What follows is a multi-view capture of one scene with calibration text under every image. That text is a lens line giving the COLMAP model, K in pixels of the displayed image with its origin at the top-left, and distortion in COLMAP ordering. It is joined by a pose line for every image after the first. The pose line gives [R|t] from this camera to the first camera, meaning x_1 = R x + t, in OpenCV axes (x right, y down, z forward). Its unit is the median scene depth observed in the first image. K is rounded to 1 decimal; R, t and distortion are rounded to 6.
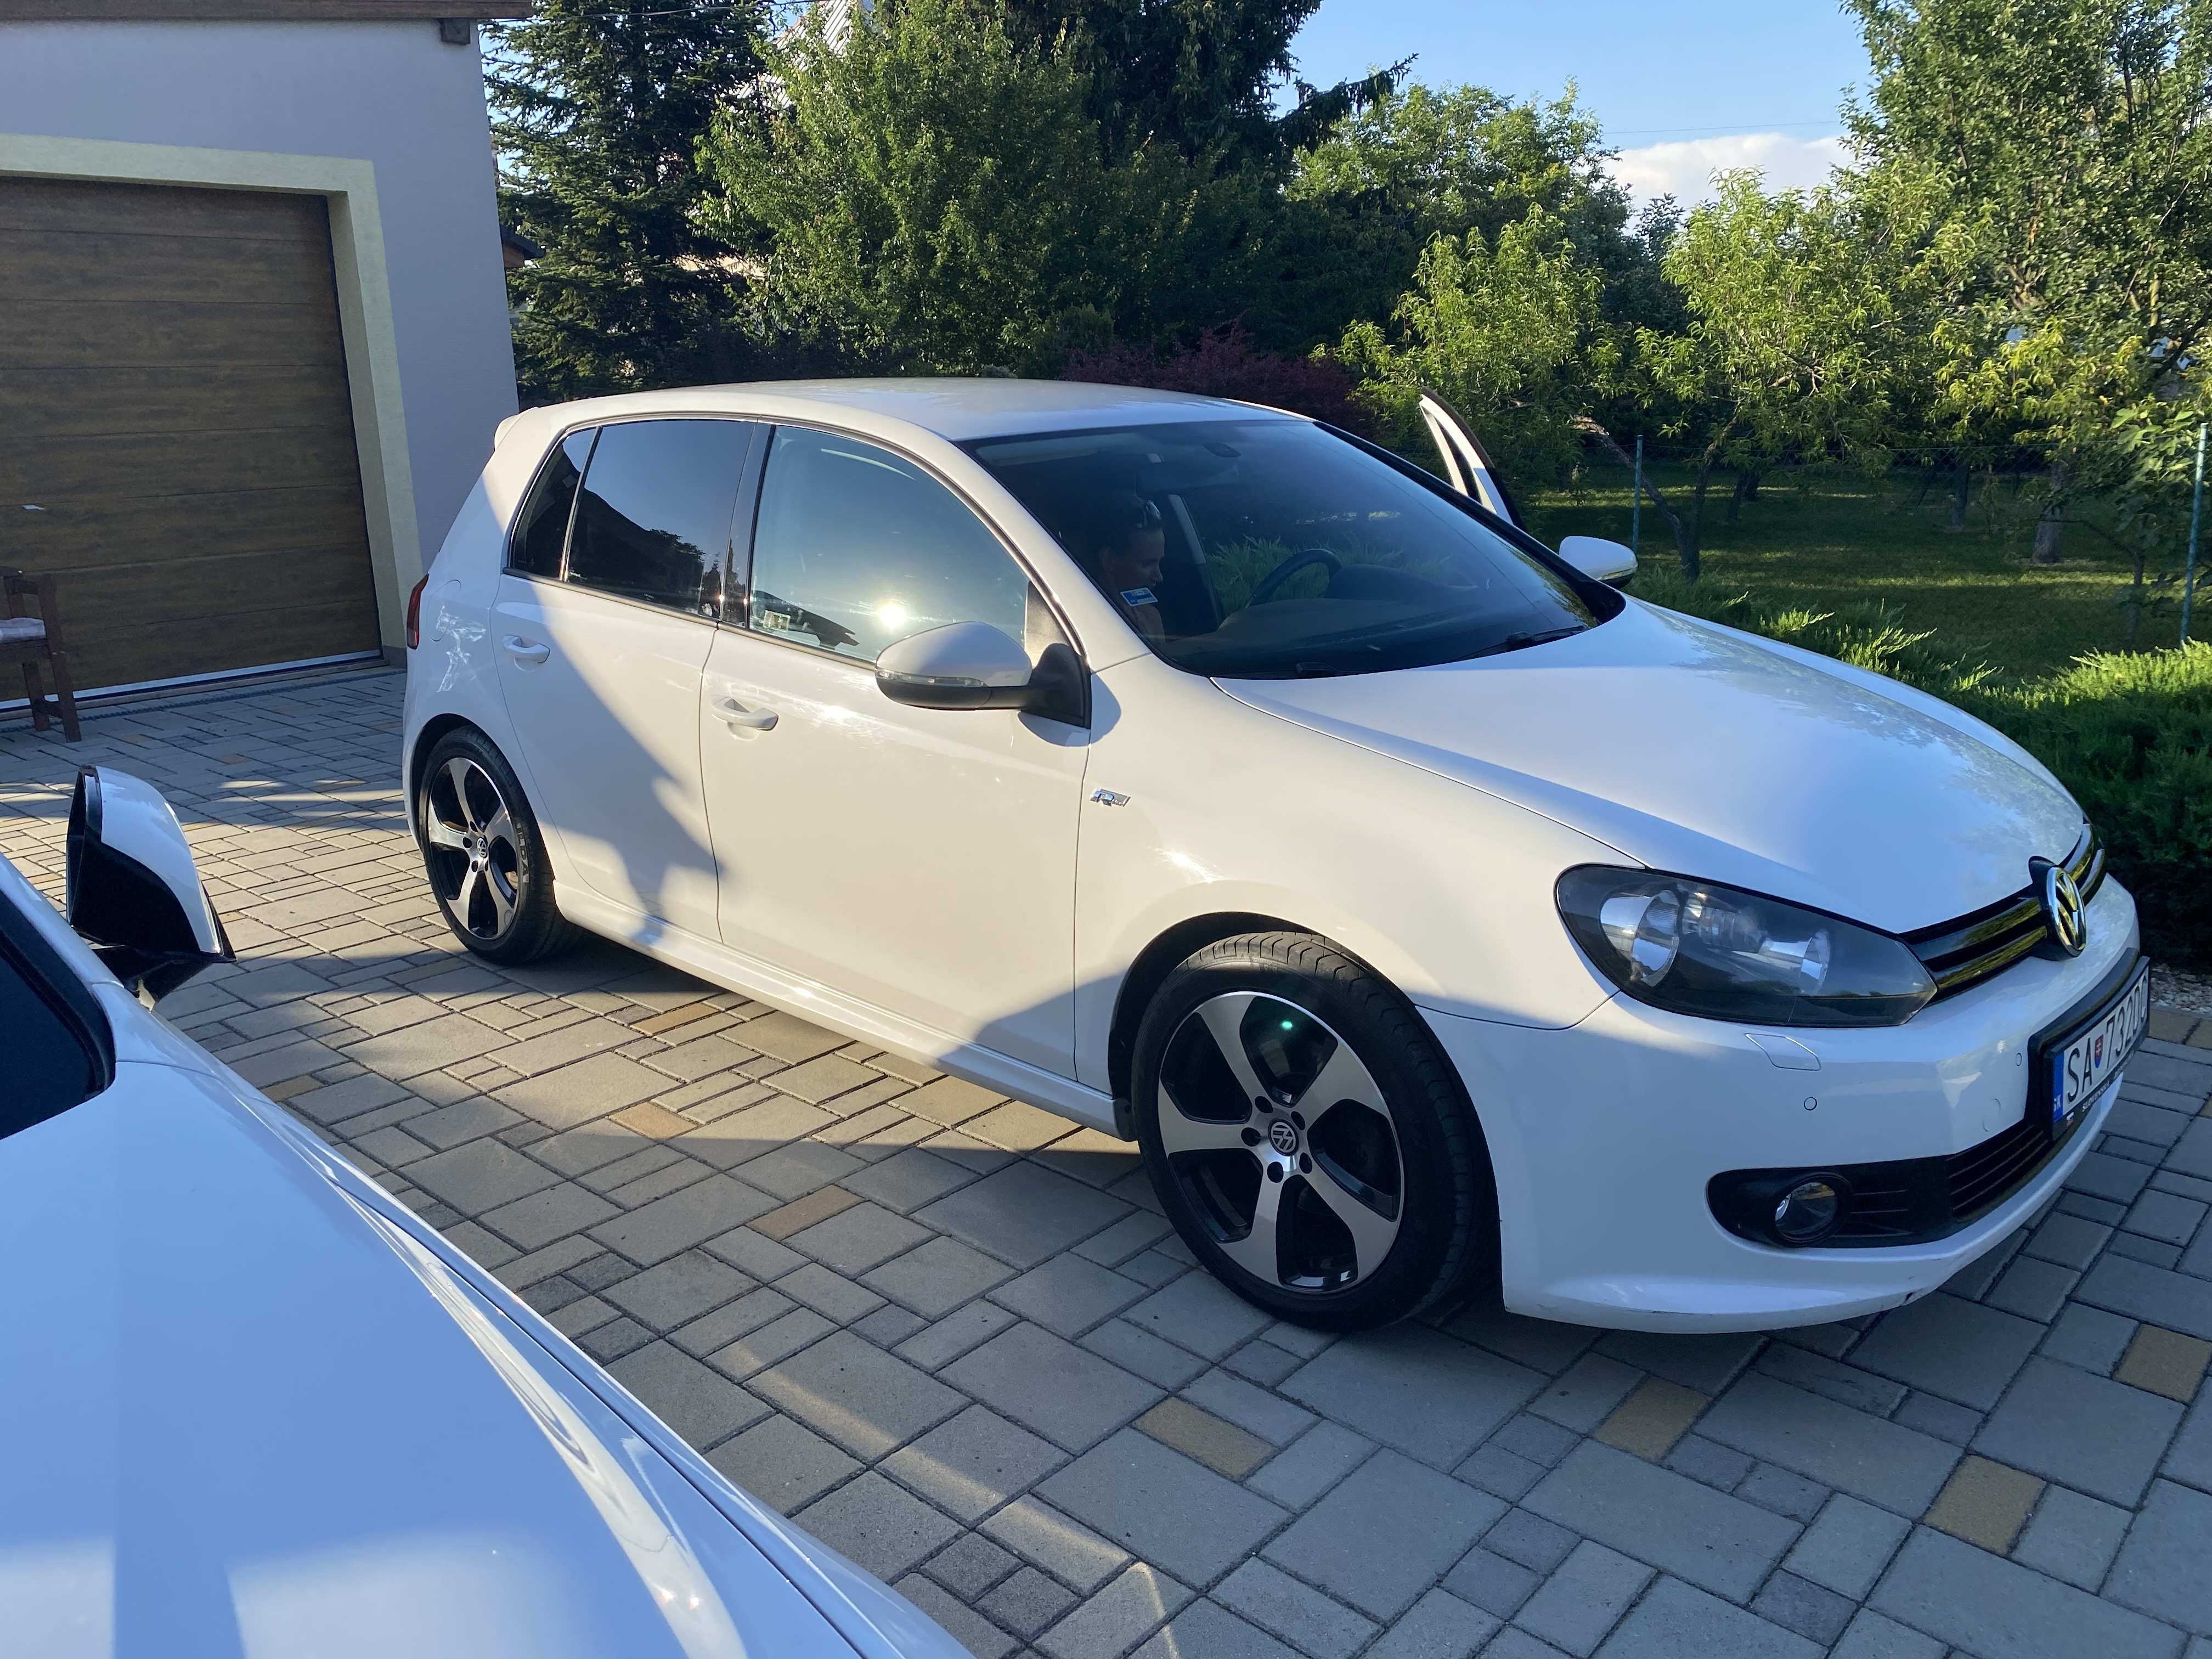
lens RADIAL K [[1717.7, 0, 1118.5], [0, 1717.7, 791.9], [0, 0, 1]] dist [0.037822, -0.045265]
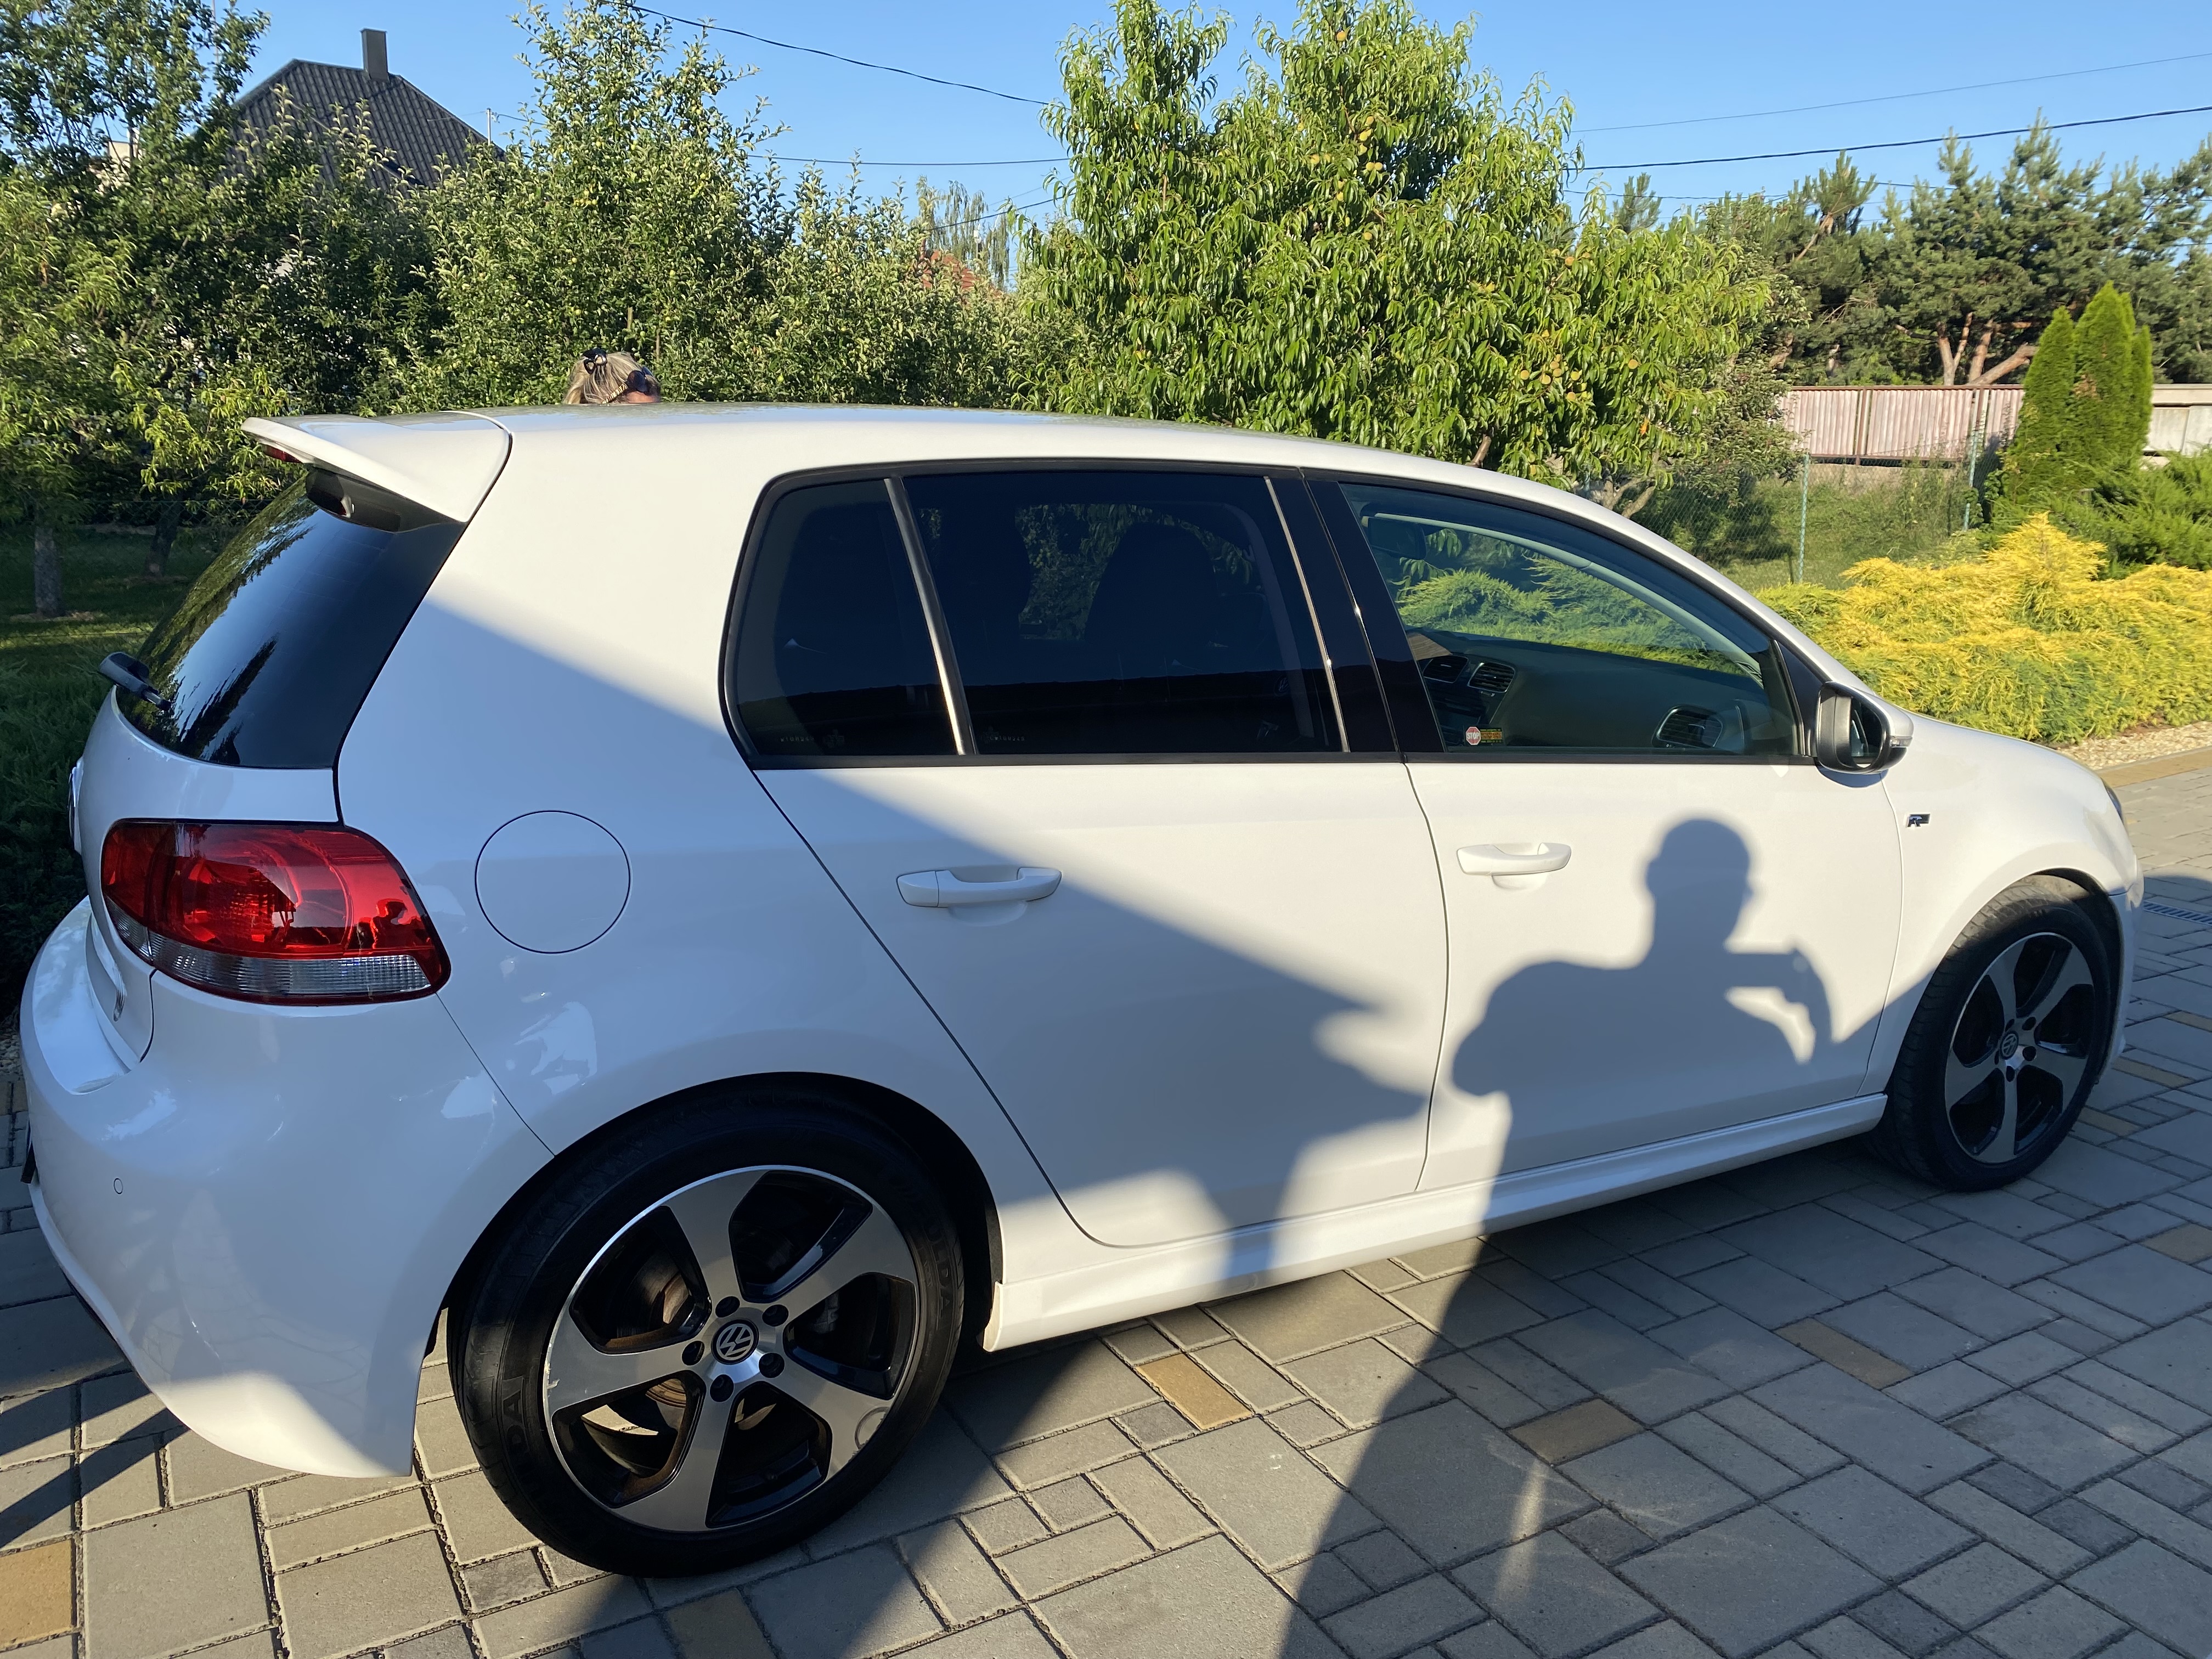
lens RADIAL K [[1746.7, 0, 1106.0], [0, 1746.7, 829.5], [0, 0, 1]] dist [0.033129, -0.071447]
pose [[0.309175, -0.200605, 0.929607, -0.783159], [0.212741, 0.967316, 0.137988, -0.165425], [-0.926905, 0.155103, 0.341746, 0.712635]]
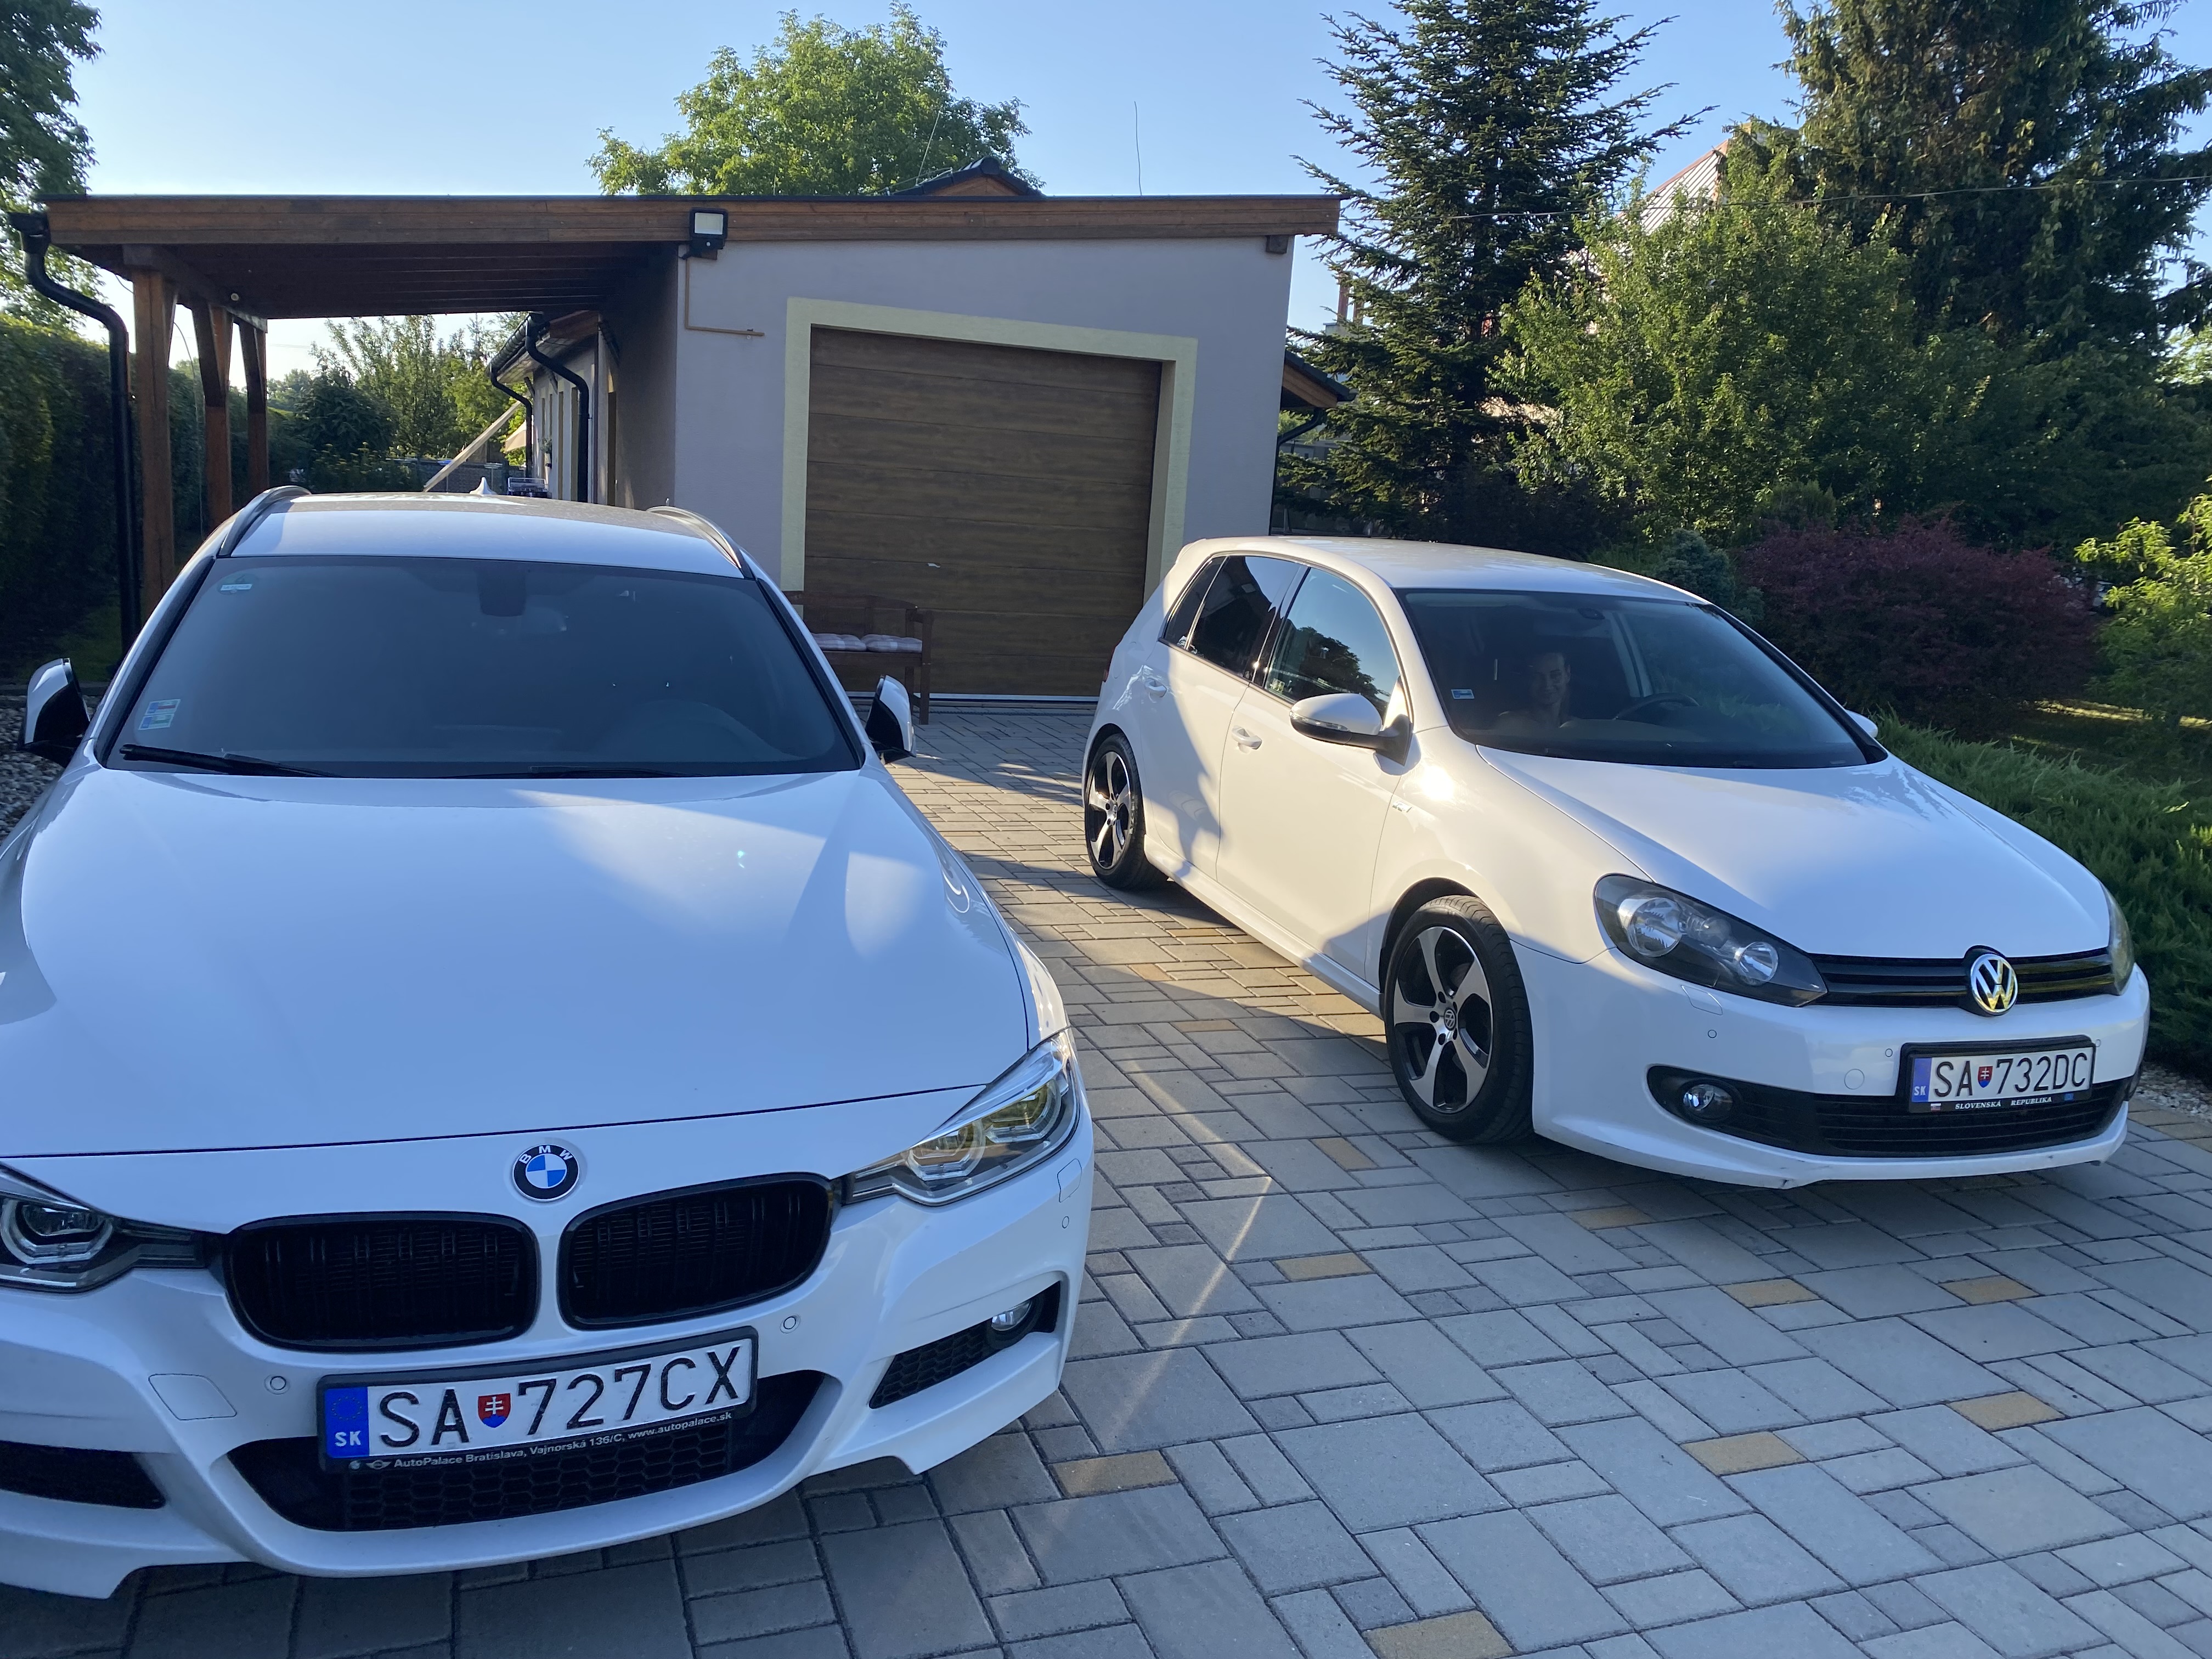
lens RADIAL K [[1746.7, 0, 1106.0], [0, 1746.7, 829.5], [0, 0, 1]] dist [0.033129, -0.071447]
pose [[0.883591, 0.173780, -0.434818, 0.315835], [-0.195679, 0.980651, -0.005708, 0.059450], [0.425413, 0.090128, 0.900500, -0.427733]]
